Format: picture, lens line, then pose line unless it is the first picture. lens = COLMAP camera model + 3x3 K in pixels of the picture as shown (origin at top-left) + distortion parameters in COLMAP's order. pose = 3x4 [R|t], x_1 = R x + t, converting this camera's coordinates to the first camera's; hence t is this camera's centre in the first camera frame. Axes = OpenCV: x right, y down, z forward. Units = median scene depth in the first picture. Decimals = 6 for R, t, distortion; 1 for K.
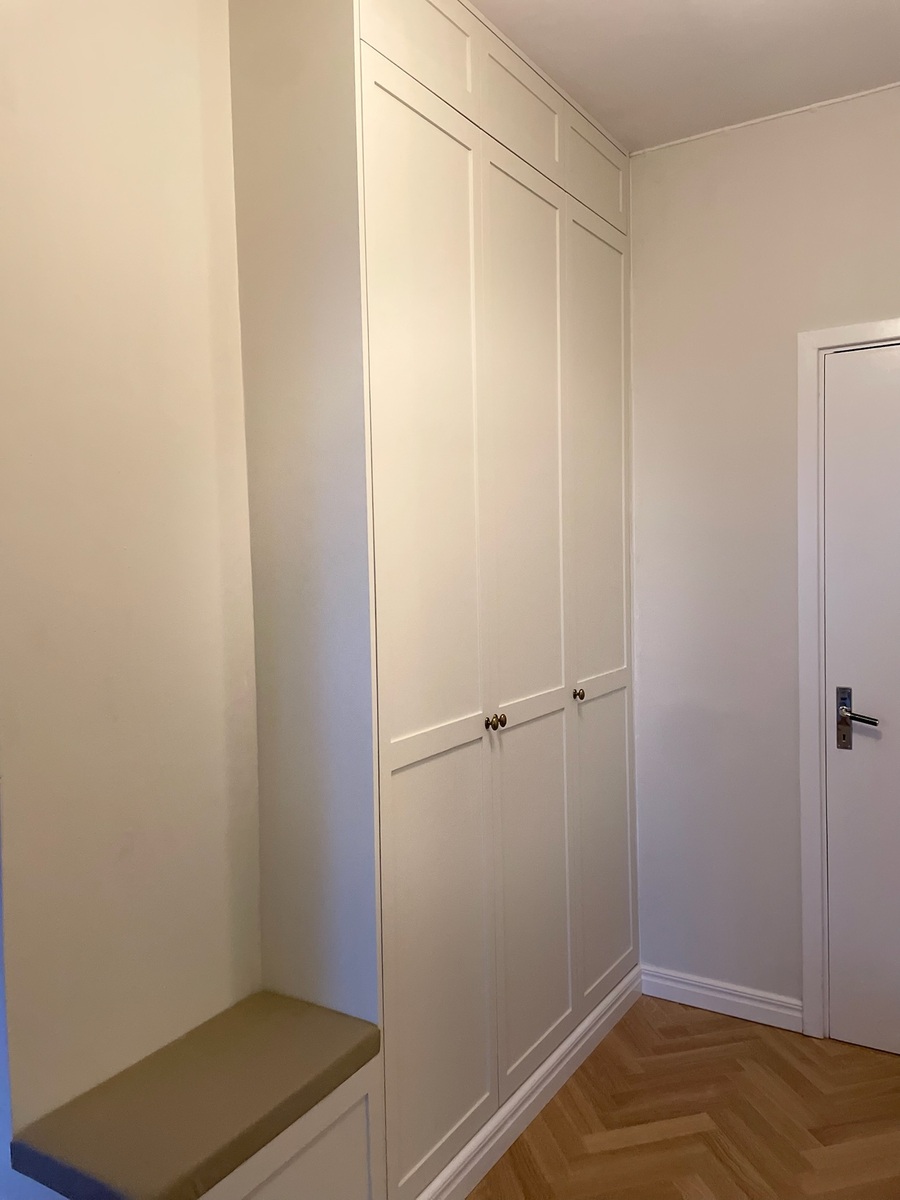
lens RADIAL K [[918.3, 0, 444.8], [0, 918.3, 591.8], [0, 0, 1]] dist [0.050794, -0.088884]
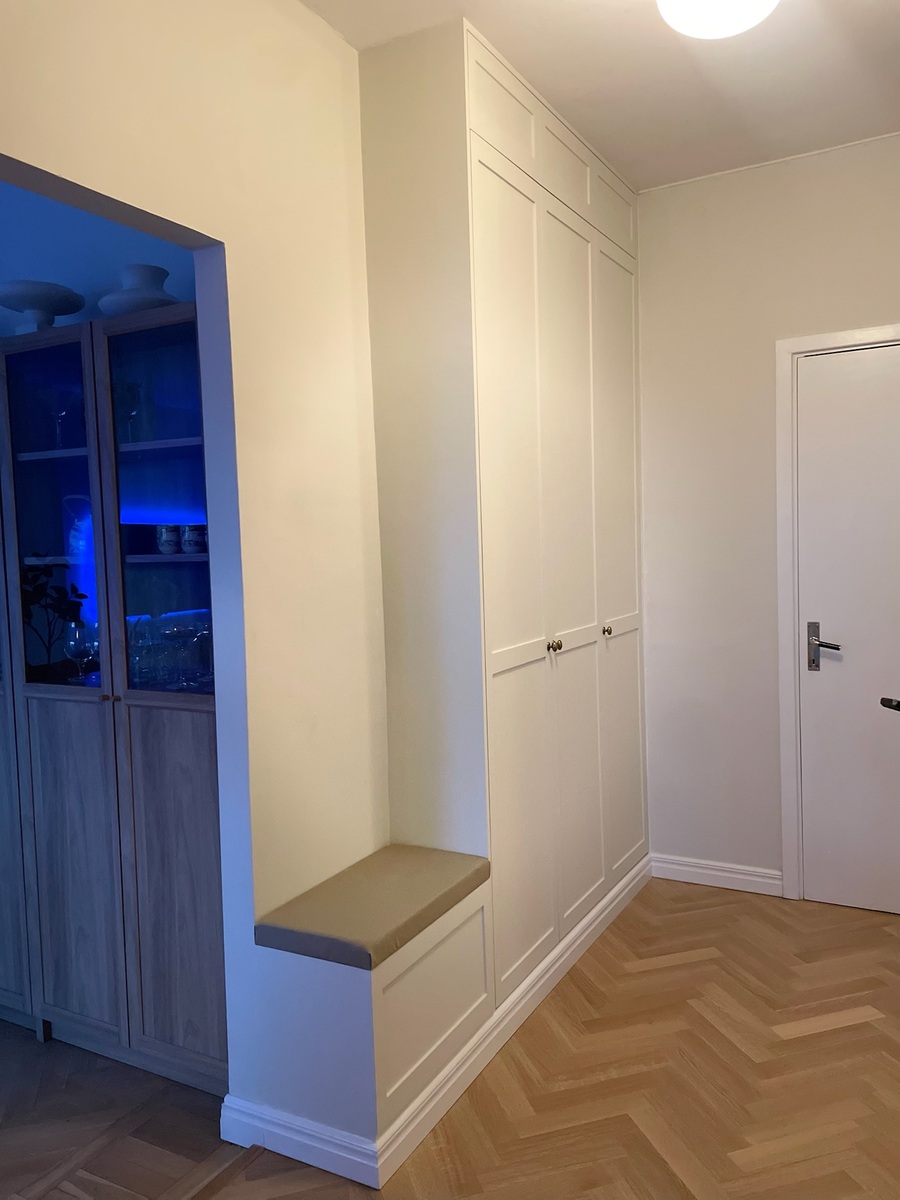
lens RADIAL K [[918.3, 0, 439.7], [0, 918.3, 603.5], [0, 0, 1]] dist [0.050794, -0.088884]
pose [[0.998755, -0.015653, 0.047360, -0.145229], [0.014569, 0.999625, 0.023166, 0.042858], [-0.047705, -0.022448, 0.998609, -0.249752]]
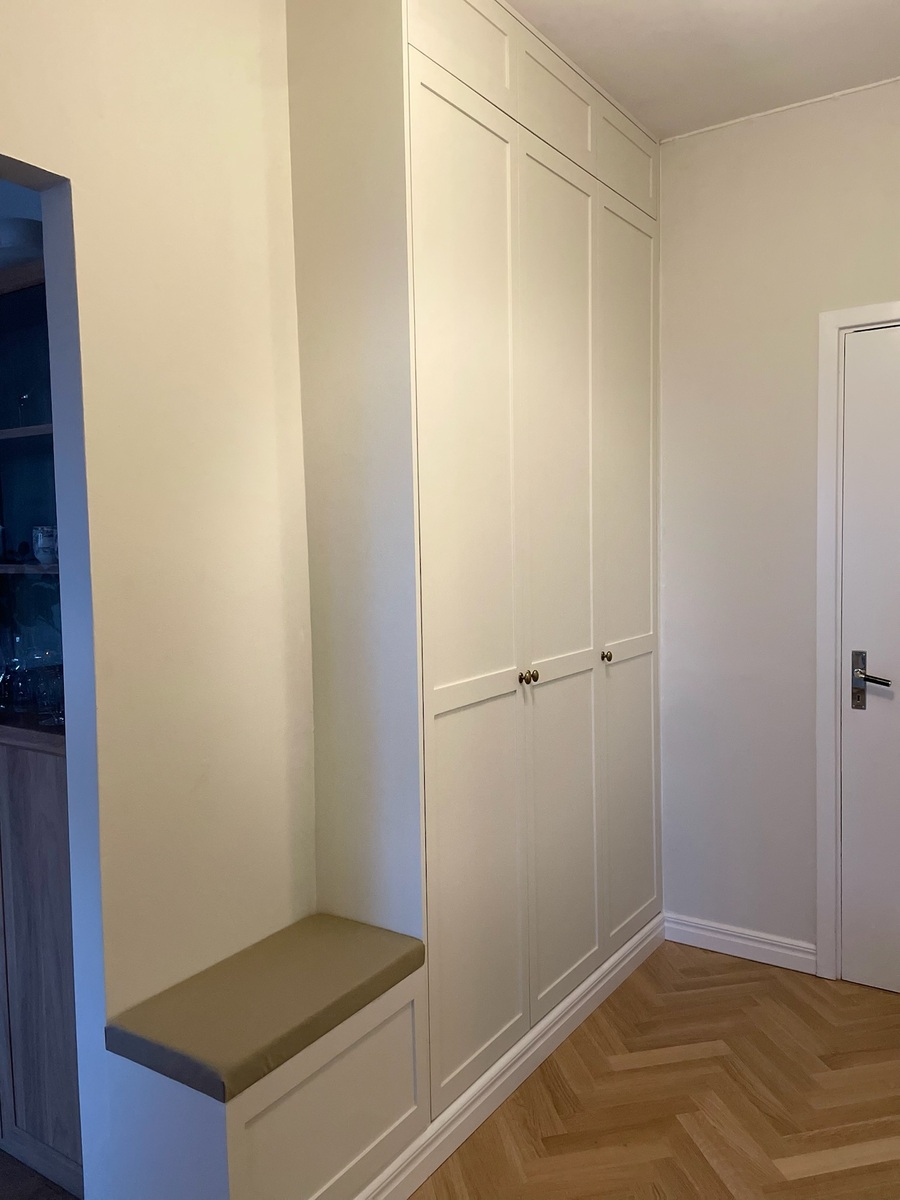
lens RADIAL K [[918.3, 0, 445.6], [0, 918.3, 605.2], [0, 0, 1]] dist [0.050794, -0.088884]
pose [[0.999454, 0.002686, -0.032923, -0.006478], [-0.001756, 0.999600, 0.028239, 0.023031], [0.032985, -0.028166, 0.999059, -0.073379]]
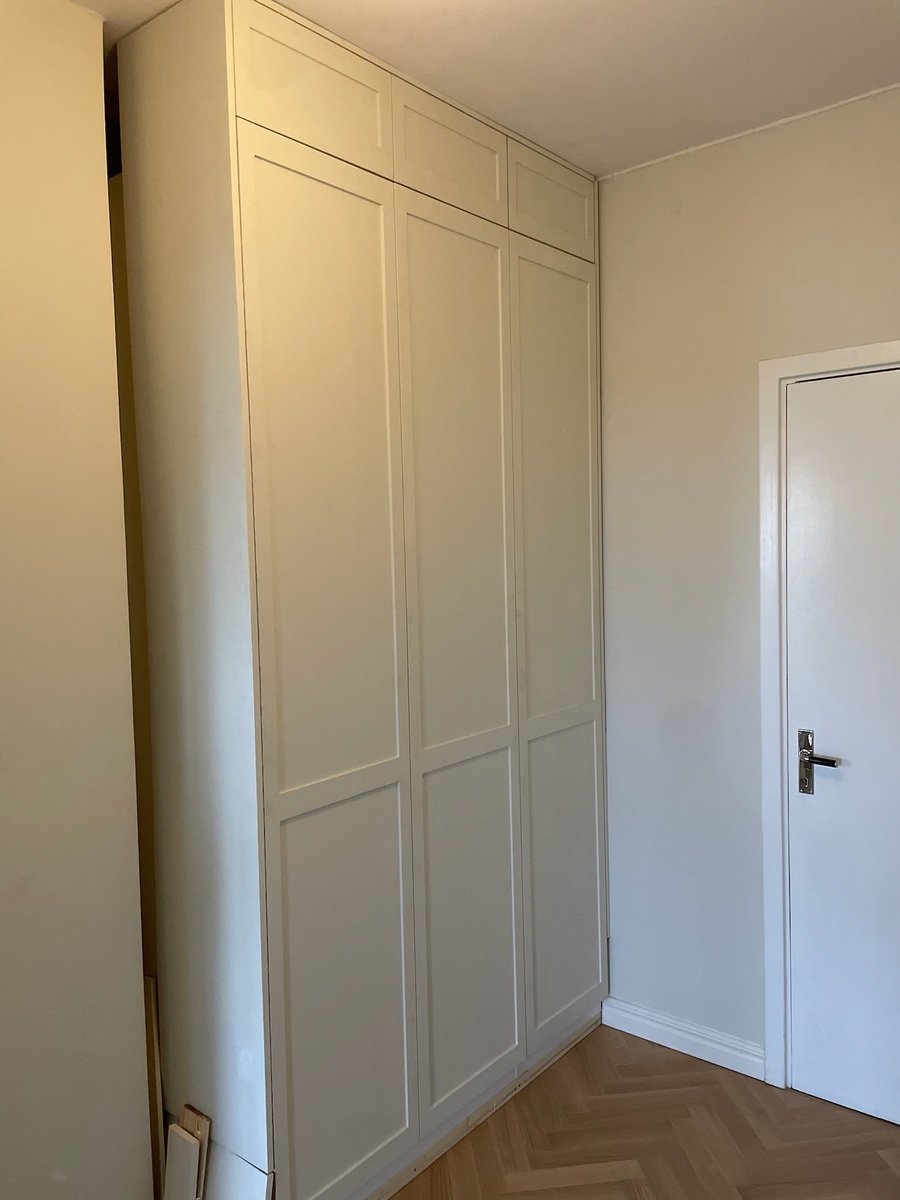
lens RADIAL K [[918.3, 0, 451.5], [0, 918.3, 592.6], [0, 0, 1]] dist [0.050794, -0.088884]
pose [[0.991950, 0.002809, -0.126603, 0.194872], [-0.000466, 0.999828, 0.018535, -0.060333], [0.126633, -0.018327, 0.991780, 0.000015]]
